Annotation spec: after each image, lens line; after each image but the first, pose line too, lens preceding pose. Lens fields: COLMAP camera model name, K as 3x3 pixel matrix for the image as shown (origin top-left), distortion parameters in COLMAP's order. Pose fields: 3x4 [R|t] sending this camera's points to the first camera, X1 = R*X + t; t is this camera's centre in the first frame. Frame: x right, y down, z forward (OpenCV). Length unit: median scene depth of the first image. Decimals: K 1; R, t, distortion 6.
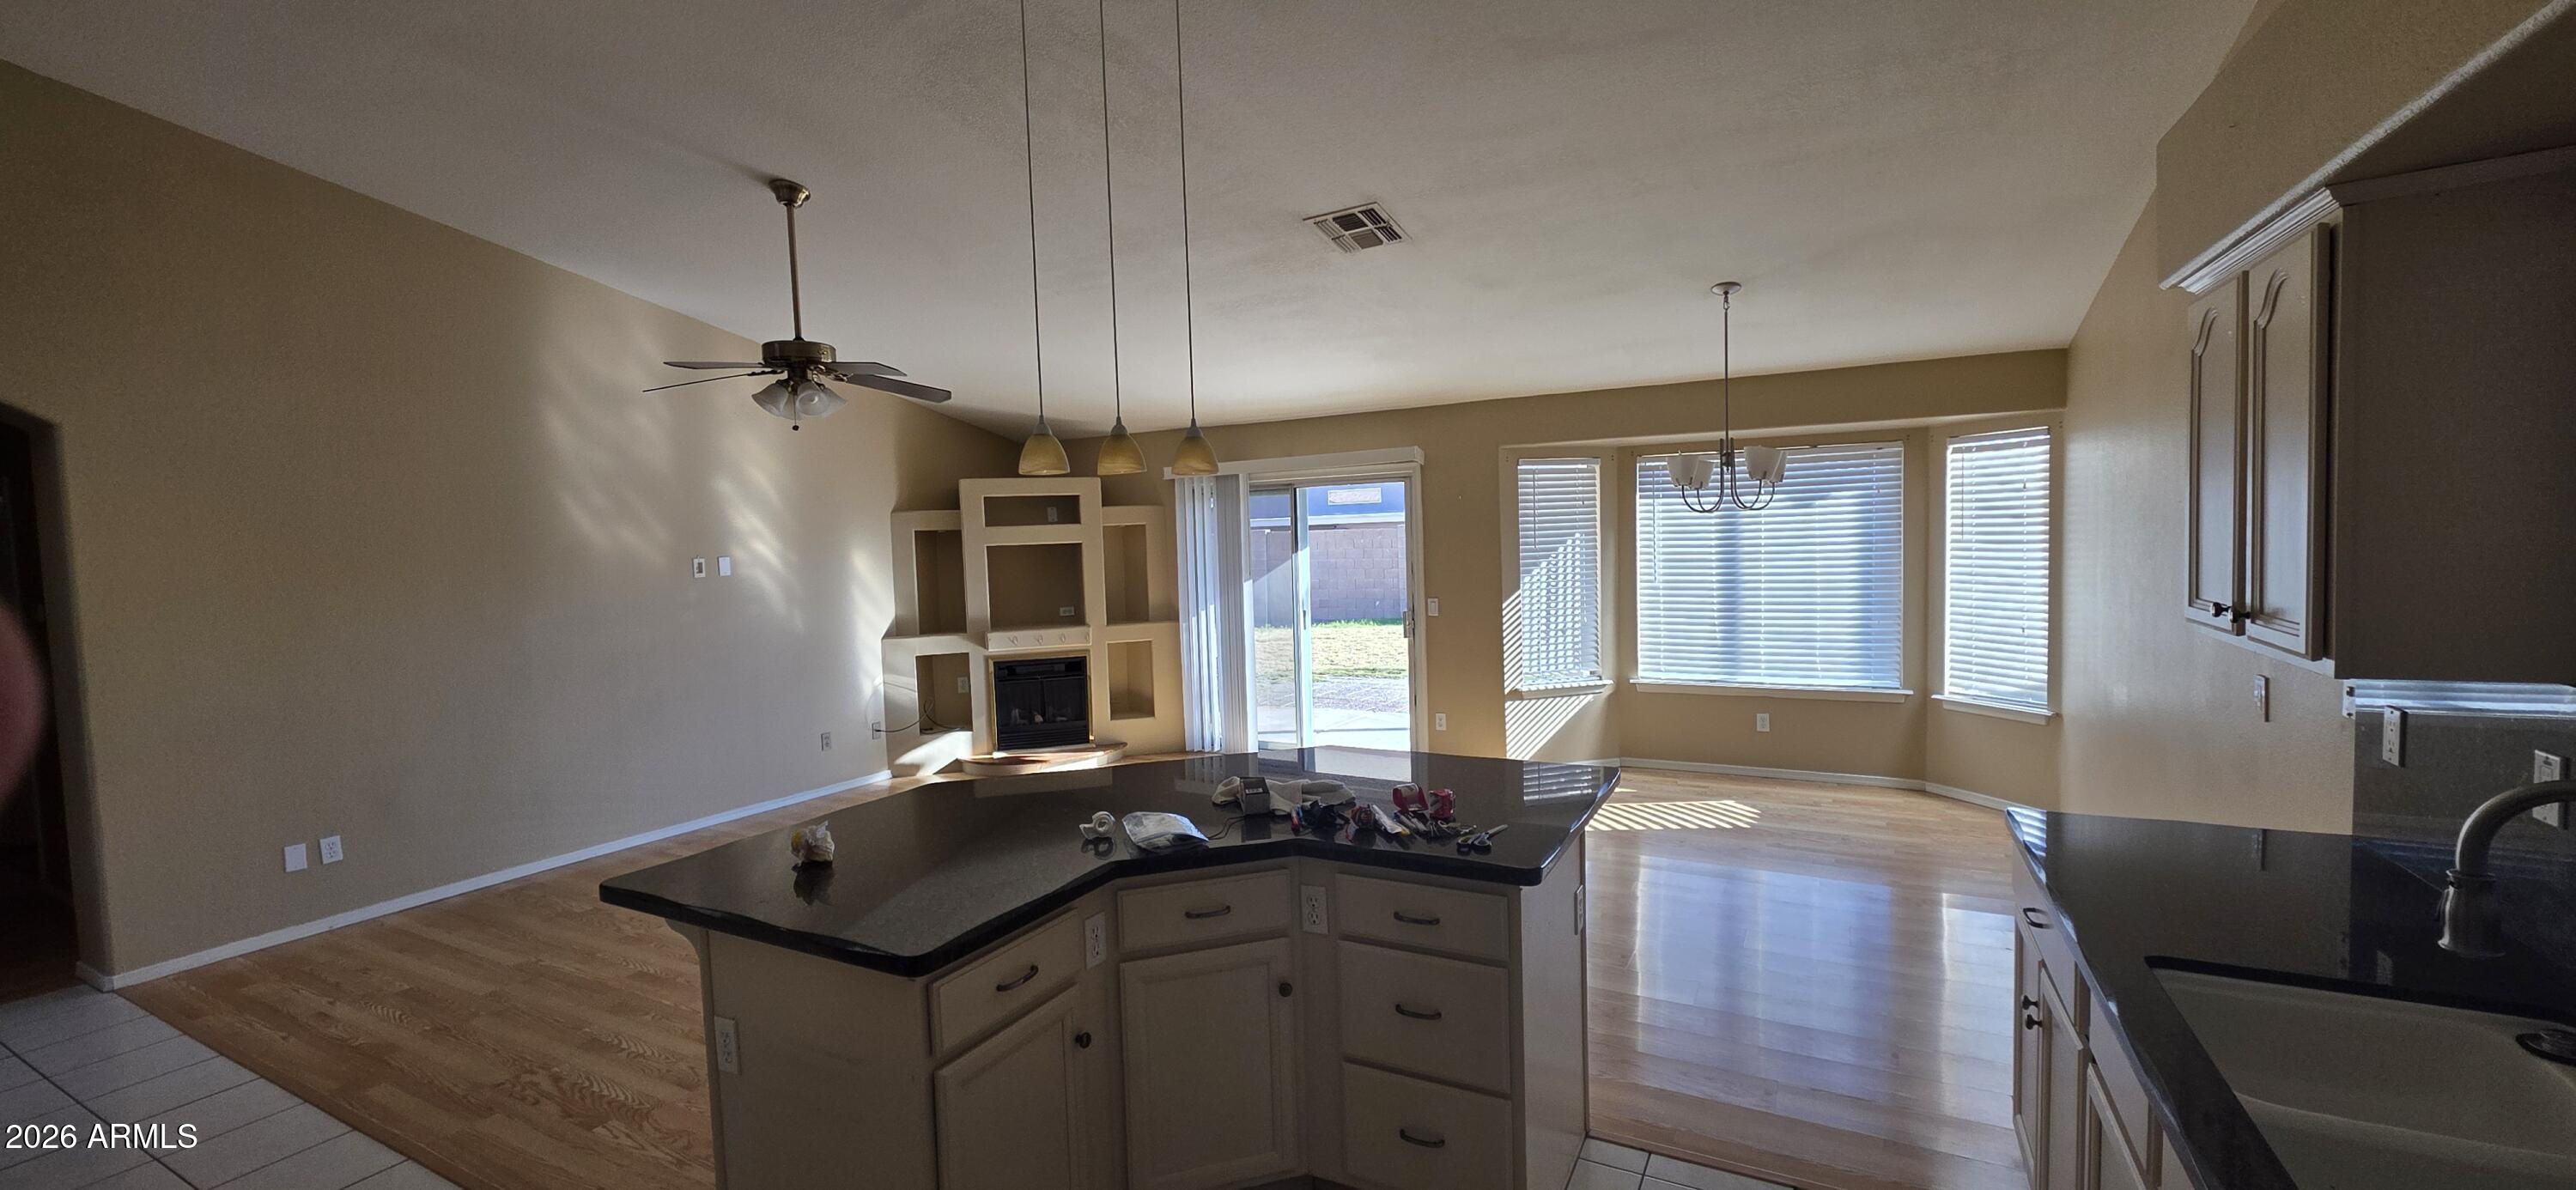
lens RADIAL K [[1021.2, 0, 1287.0], [0, 1021.2, 590.1], [0, 0, 1]] dist [0.001880, 0.000043]
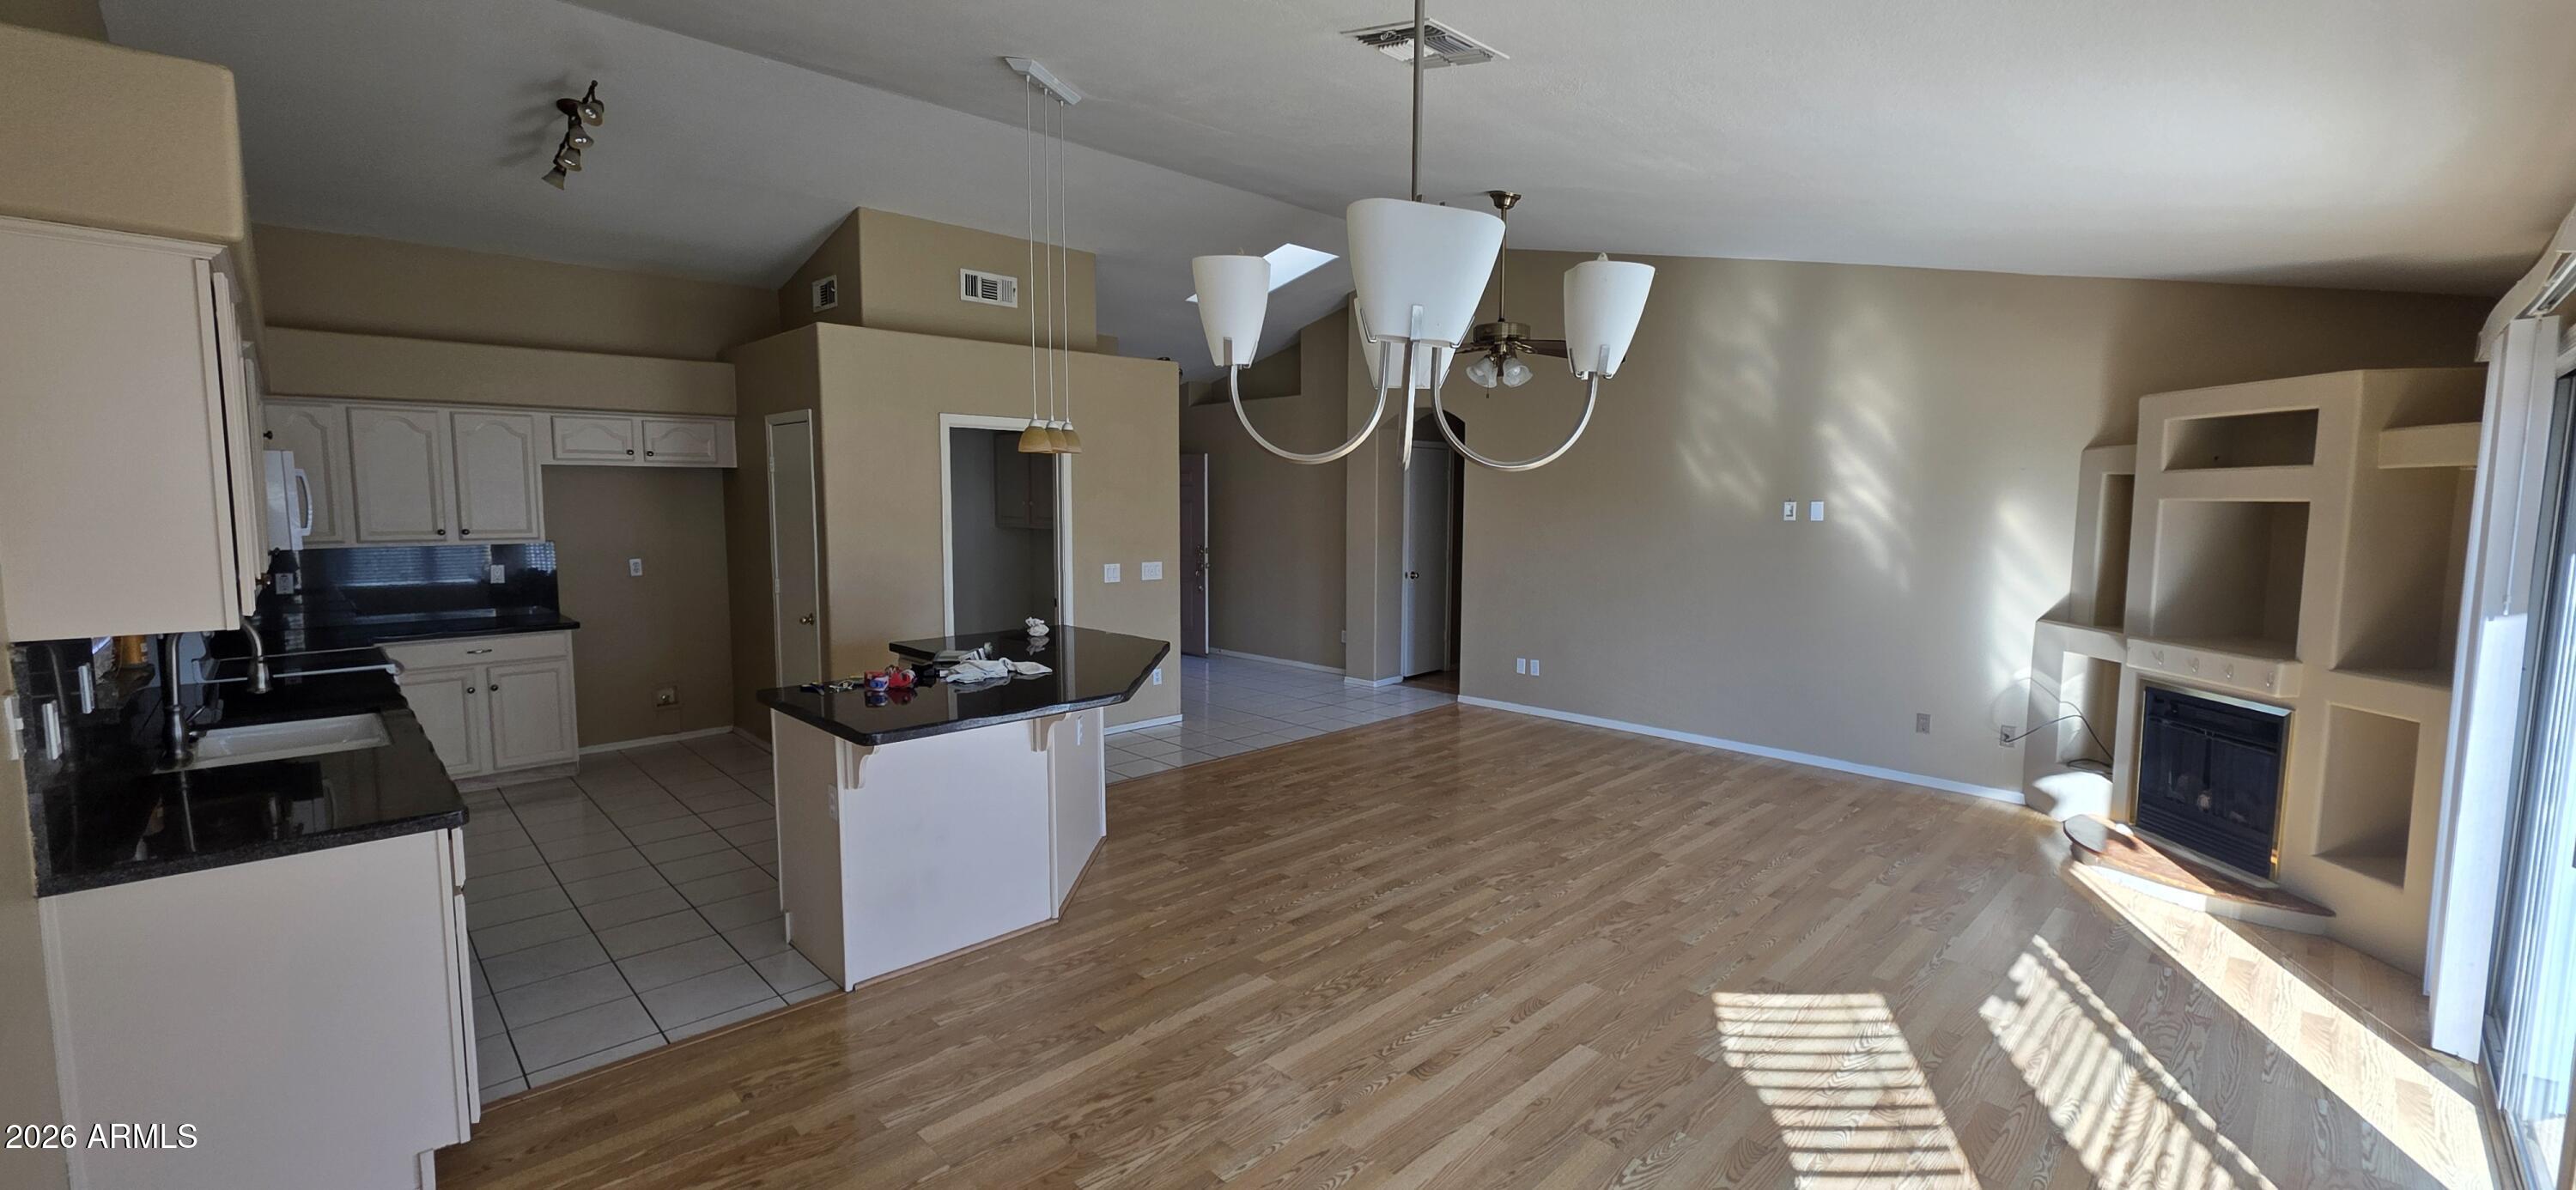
lens RADIAL K [[1021.2, 0, 1287.0], [0, 1021.2, 590.1], [0, 0, 1]] dist [0.001880, 0.000043]
pose [[-0.304794, 0.118875, -0.944971, 0.547901], [-0.043641, 0.989395, 0.138539, -0.062855], [0.951418, 0.083466, -0.296373, 0.798527]]
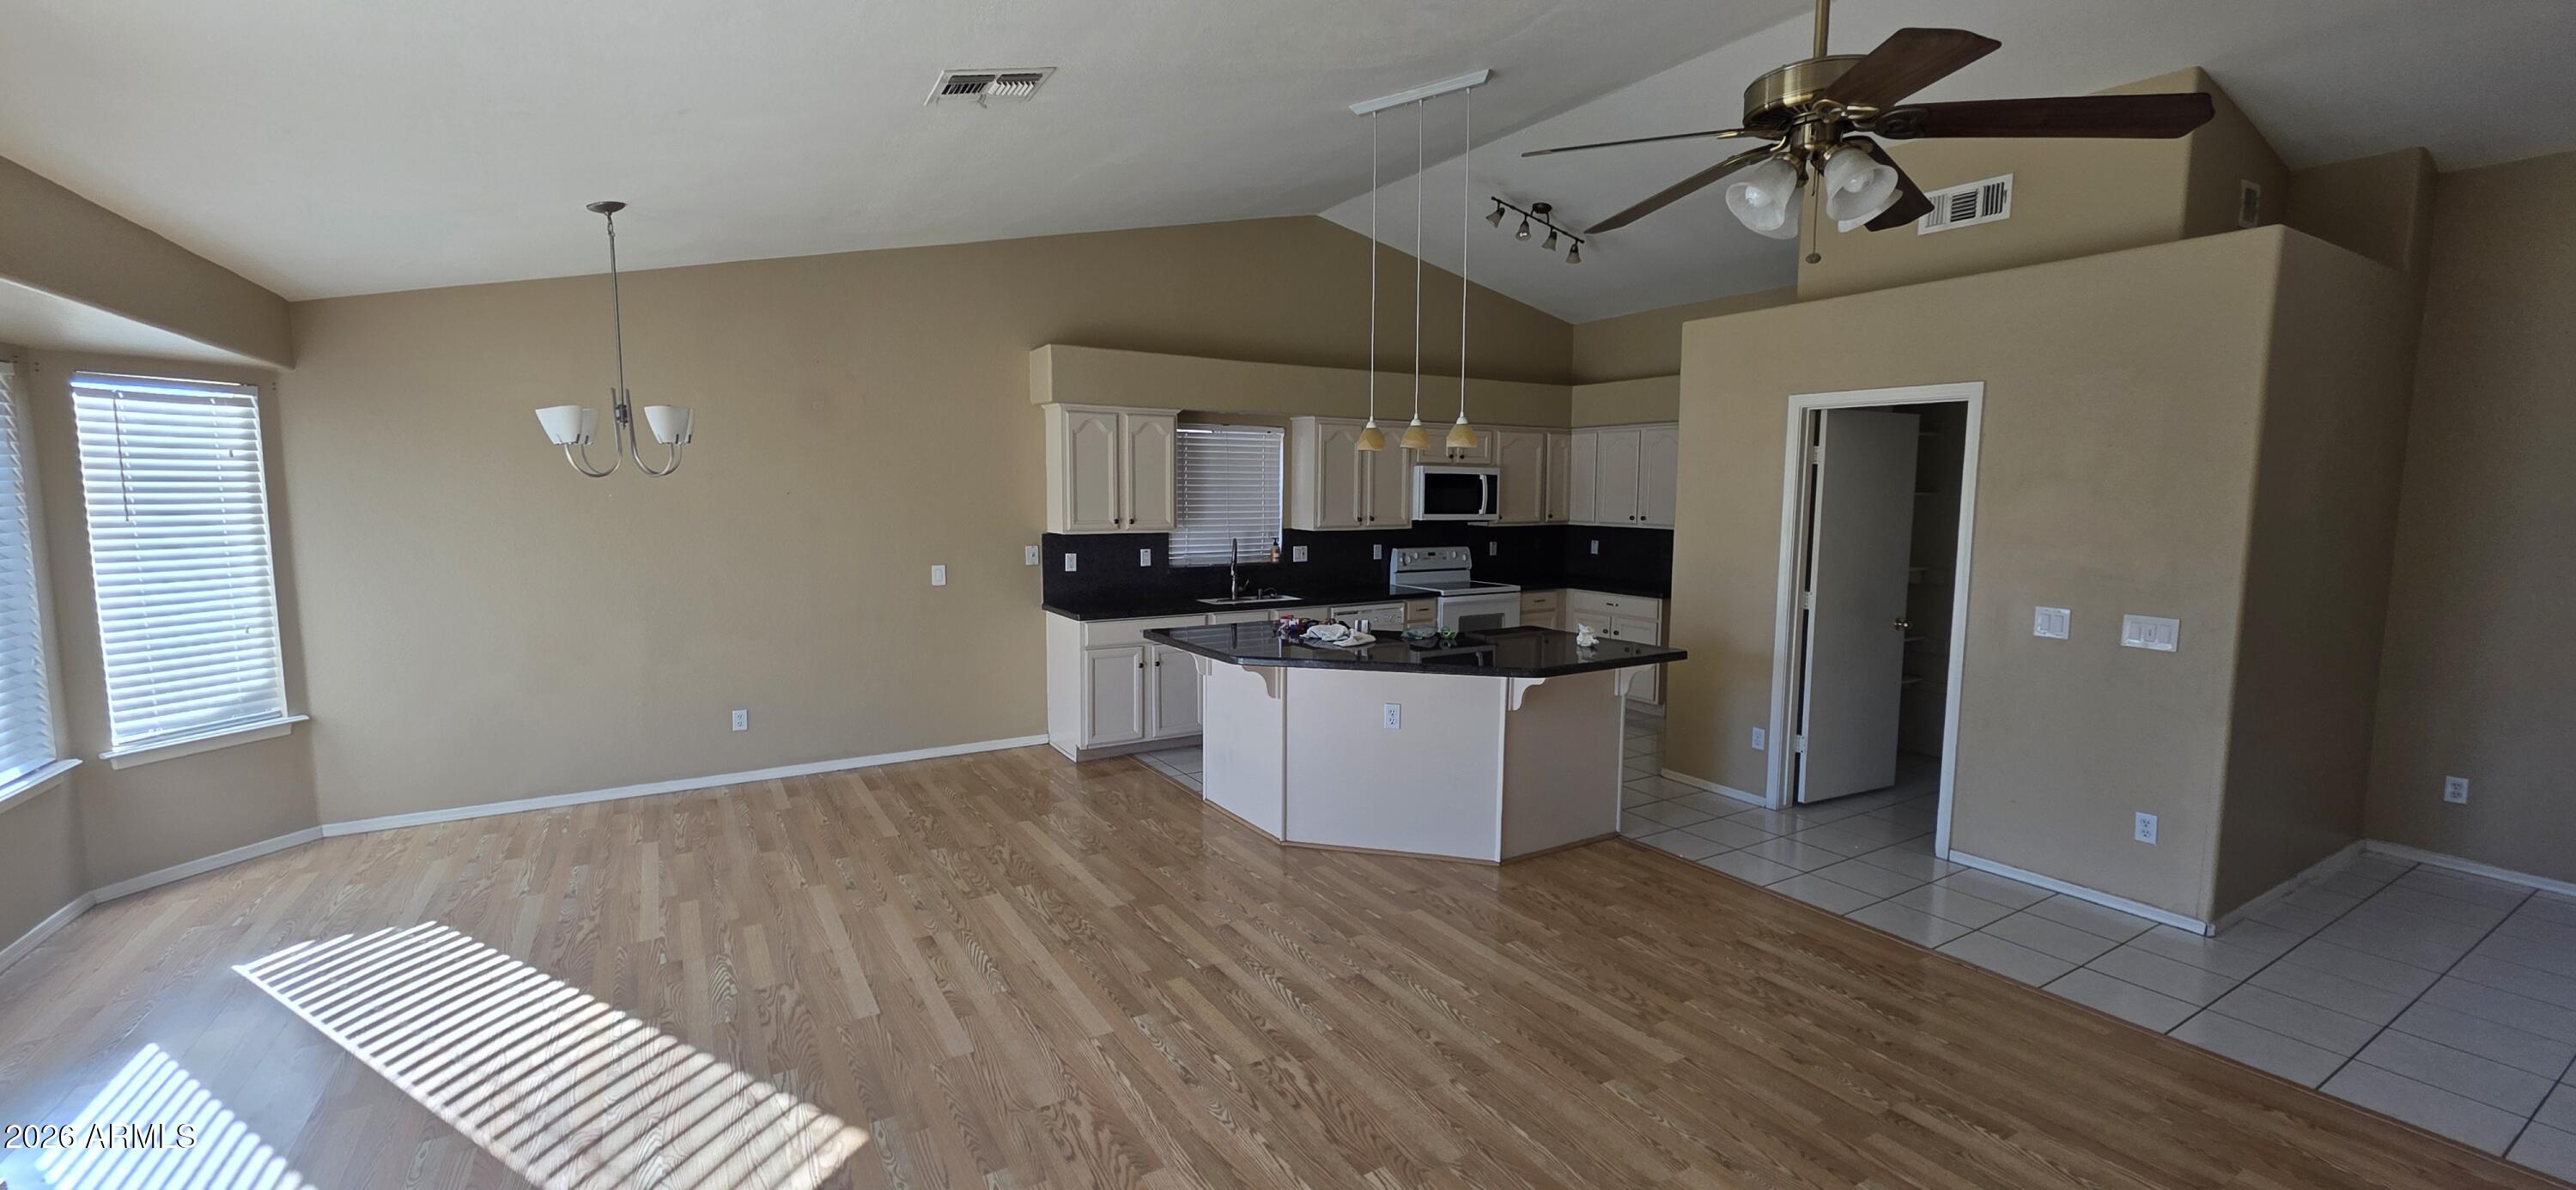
lens RADIAL K [[1021.2, 0, 1287.0], [0, 1021.2, 590.1], [0, 0, 1]] dist [0.001880, 0.000043]
pose [[-0.865237, -0.024049, 0.500785, -0.354105], [0.048162, 0.990243, 0.130767, -0.051865], [-0.499044, 0.137263, -0.855637, 1.109976]]
